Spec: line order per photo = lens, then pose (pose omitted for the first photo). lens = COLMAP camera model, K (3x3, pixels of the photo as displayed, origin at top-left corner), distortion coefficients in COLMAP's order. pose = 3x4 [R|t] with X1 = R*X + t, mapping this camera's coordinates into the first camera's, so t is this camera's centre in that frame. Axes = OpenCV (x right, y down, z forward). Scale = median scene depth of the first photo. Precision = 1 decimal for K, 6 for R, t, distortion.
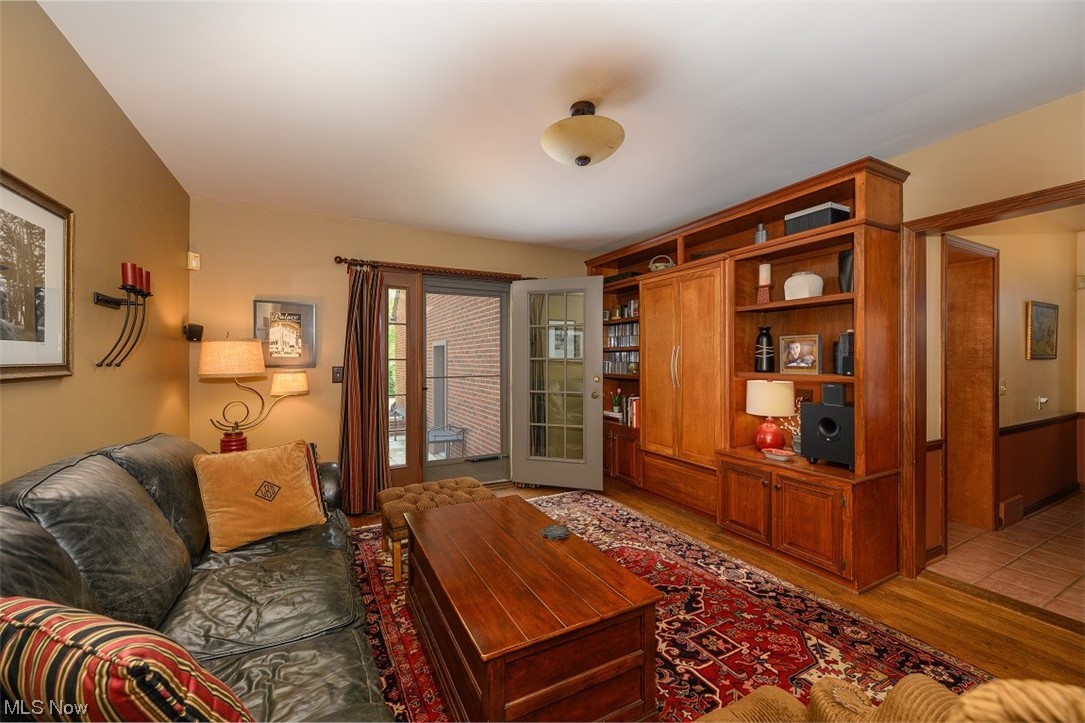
lens RADIAL K [[435.9, 0, 542.5], [0, 435.9, 361.5], [0, 0, 1]] dist [0.000075, -0.000018]
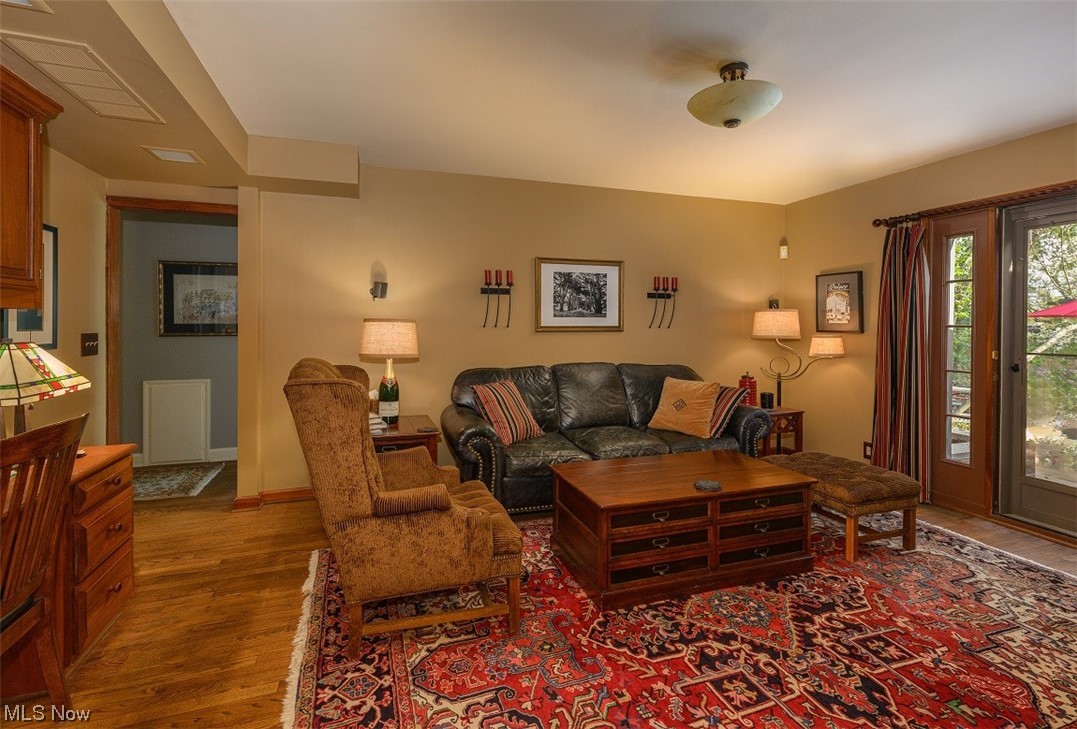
lens RADIAL K [[495.3, 0, 539.0], [0, 495.3, 326.4], [0, 0, 1]] dist [0.000242, 0.000232]
pose [[-0.159234, 0.003425, -0.987235, 1.171287], [-0.011264, 0.999923, 0.005286, -0.001139], [0.987177, 0.011962, -0.159183, 0.696228]]
